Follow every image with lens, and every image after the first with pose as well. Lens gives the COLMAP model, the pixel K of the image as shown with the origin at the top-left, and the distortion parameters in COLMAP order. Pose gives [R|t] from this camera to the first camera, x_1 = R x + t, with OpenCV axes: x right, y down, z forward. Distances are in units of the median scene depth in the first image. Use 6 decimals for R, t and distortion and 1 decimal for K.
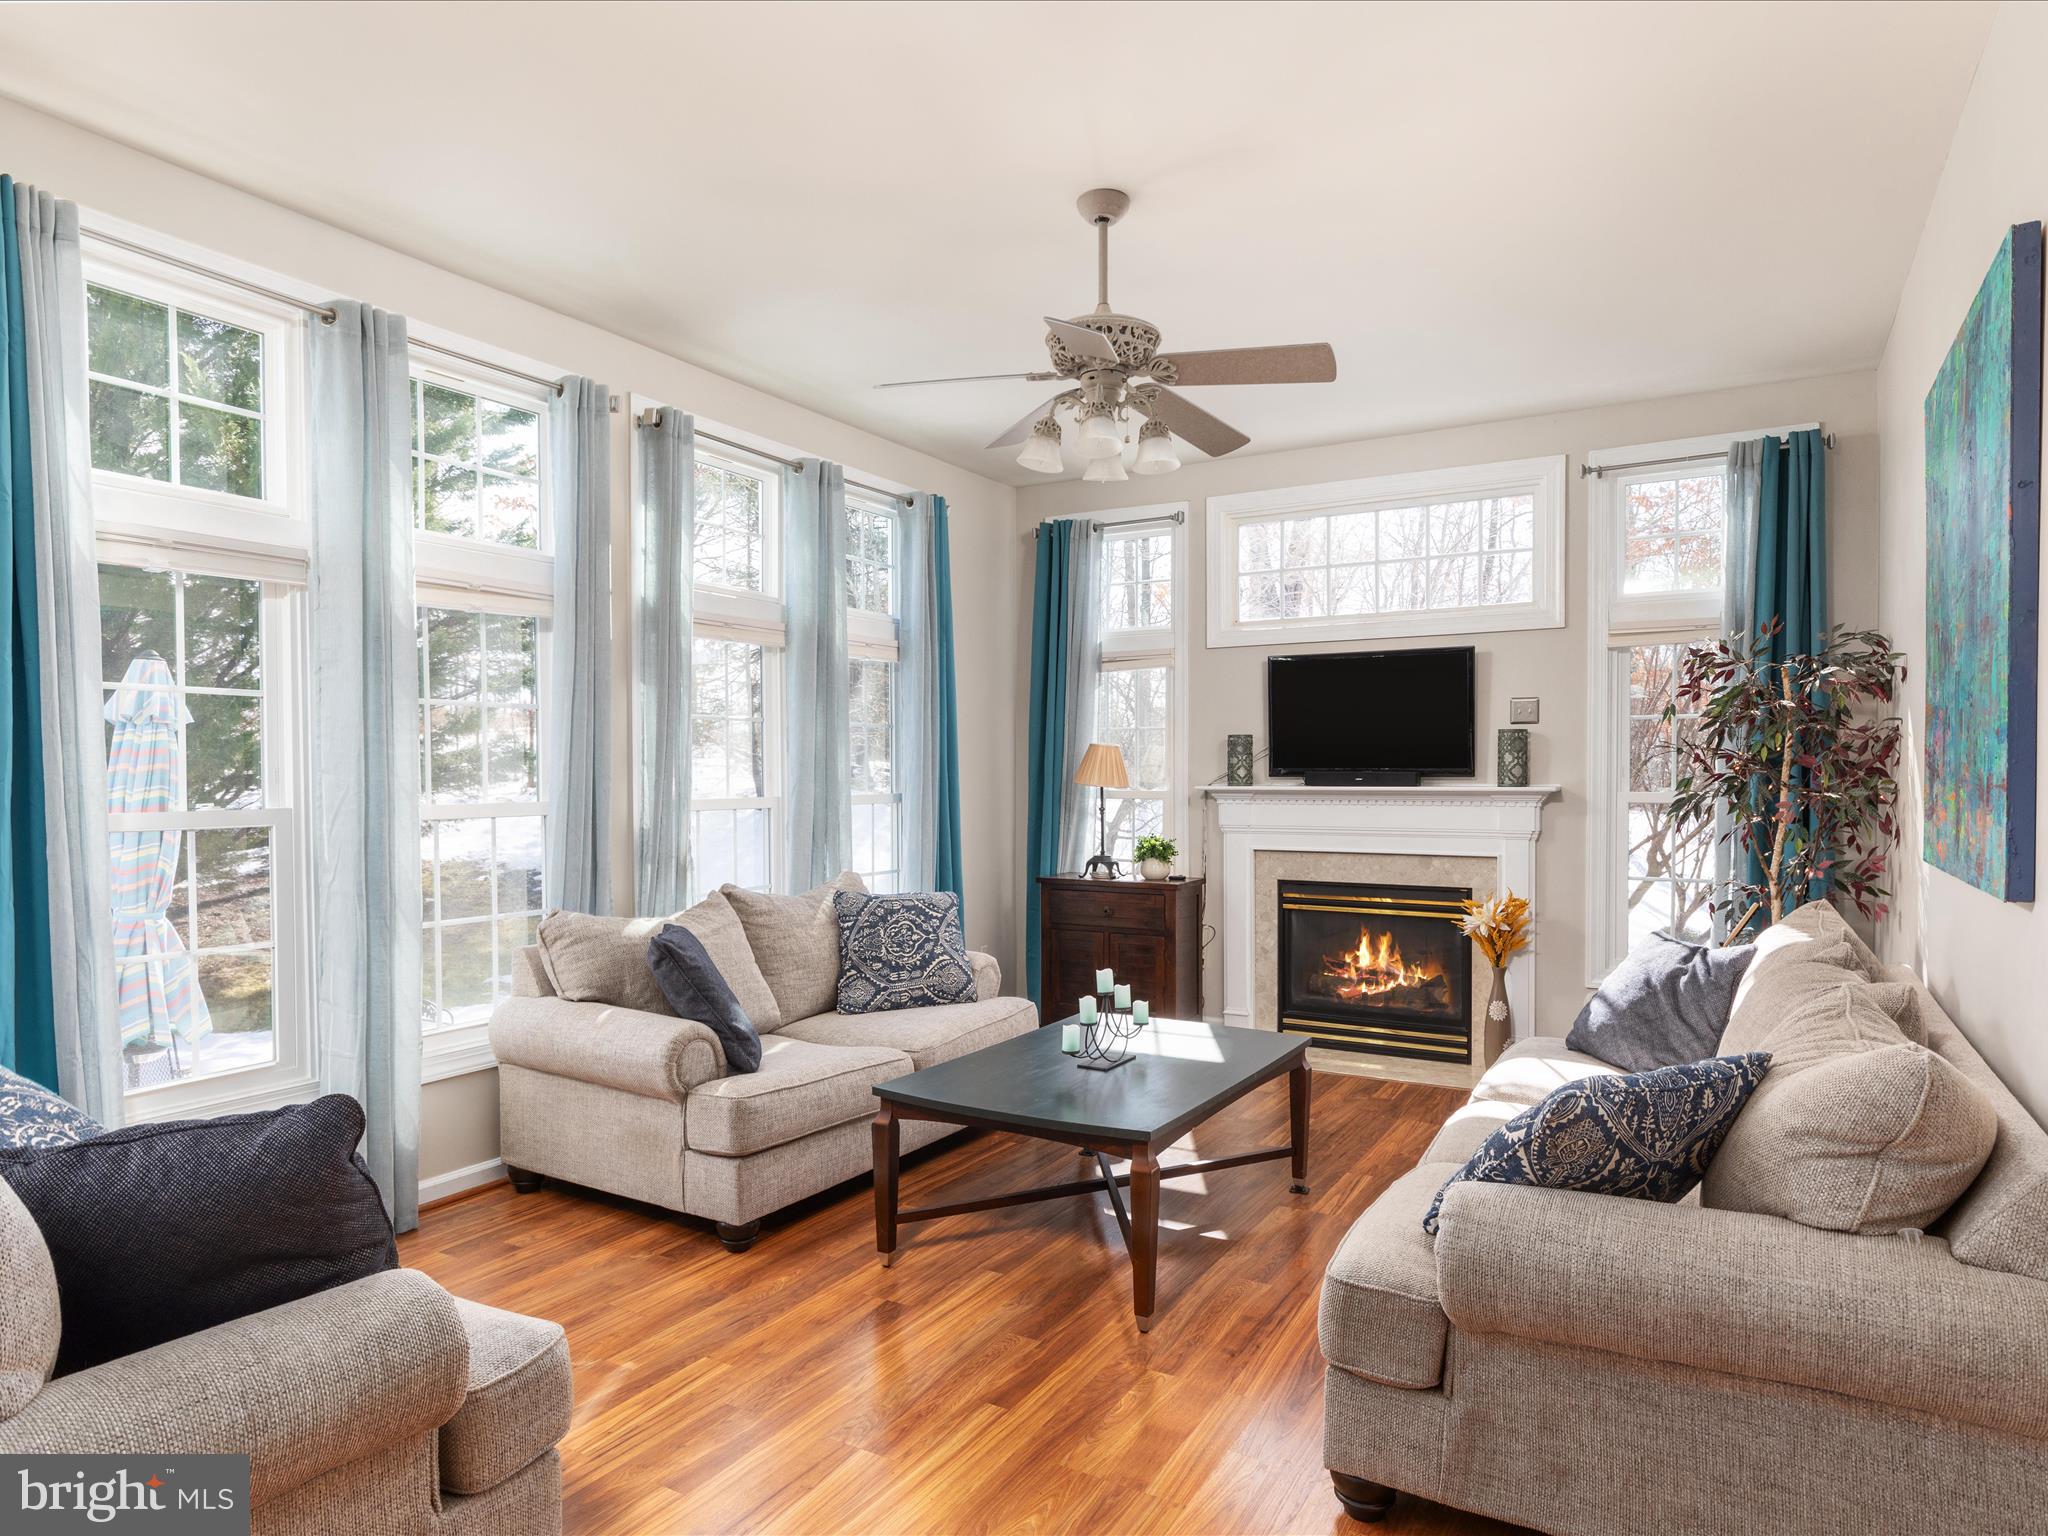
lens RADIAL K [[1154.2, 0, 1024.0], [0, 1154.2, 768.0], [0, 0, 1]] dist [0.001686, 0.001418]
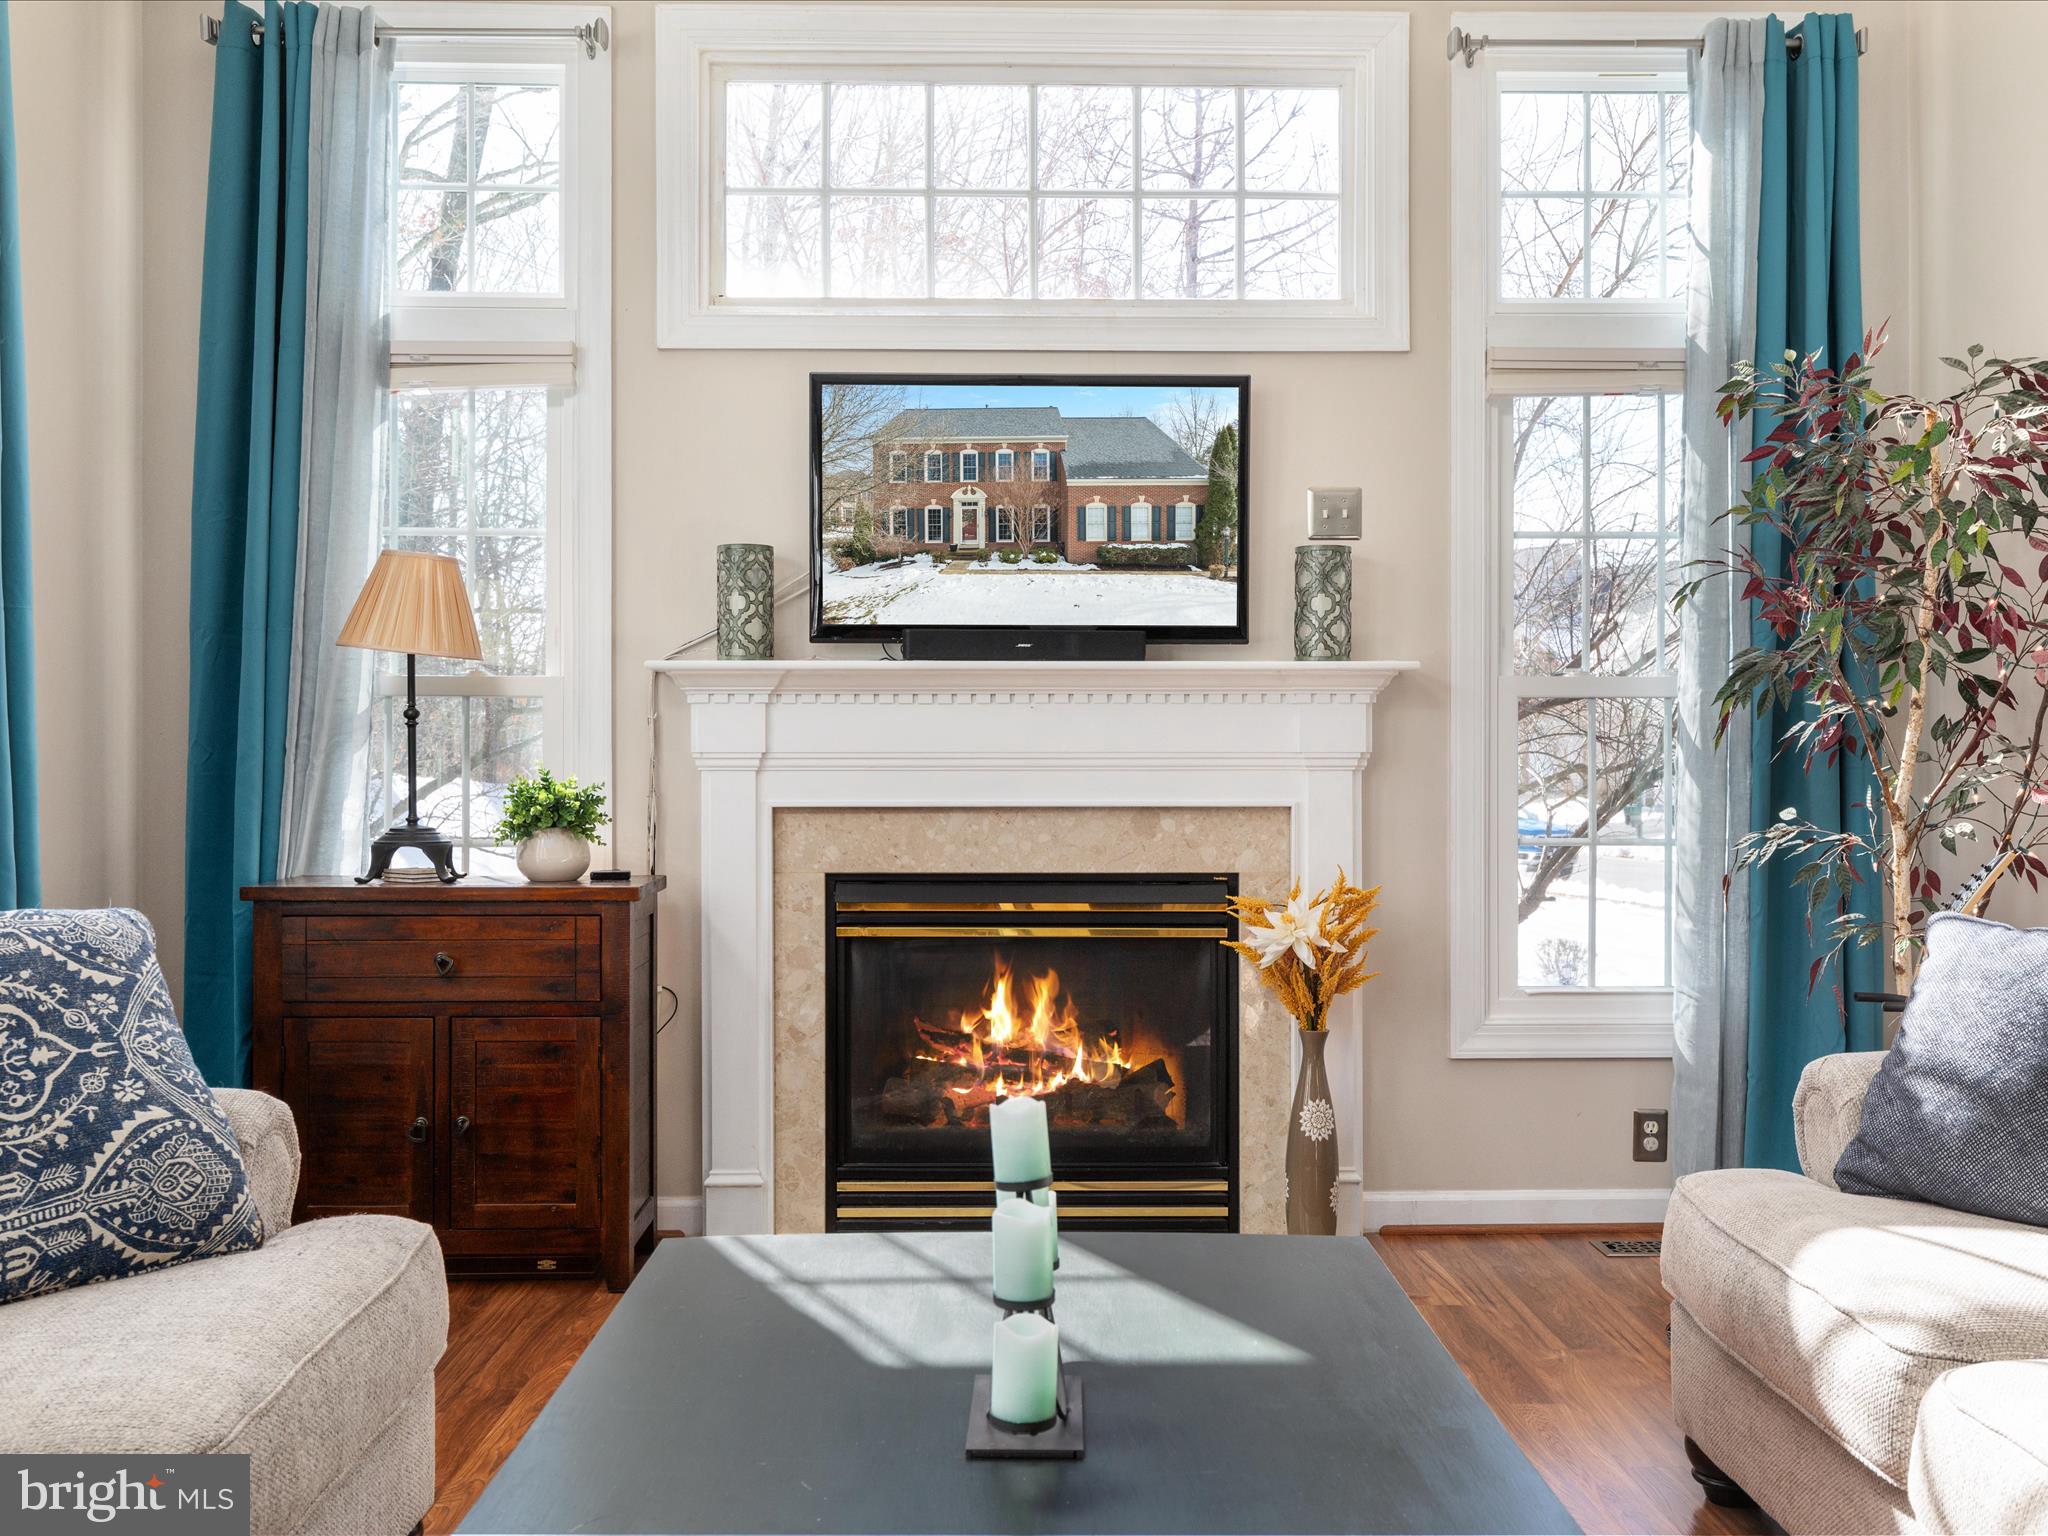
lens RADIAL K [[1924.1, 0, 1016.9], [0, 1924.1, 743.6], [0, 0, 1]] dist [-0.002513, -0.005966]
pose [[0.860538, 0.006769, 0.509341, -0.100207], [-0.007425, 0.999972, -0.000745, 0.048378], [-0.509332, -0.003141, 0.860564, 0.334156]]
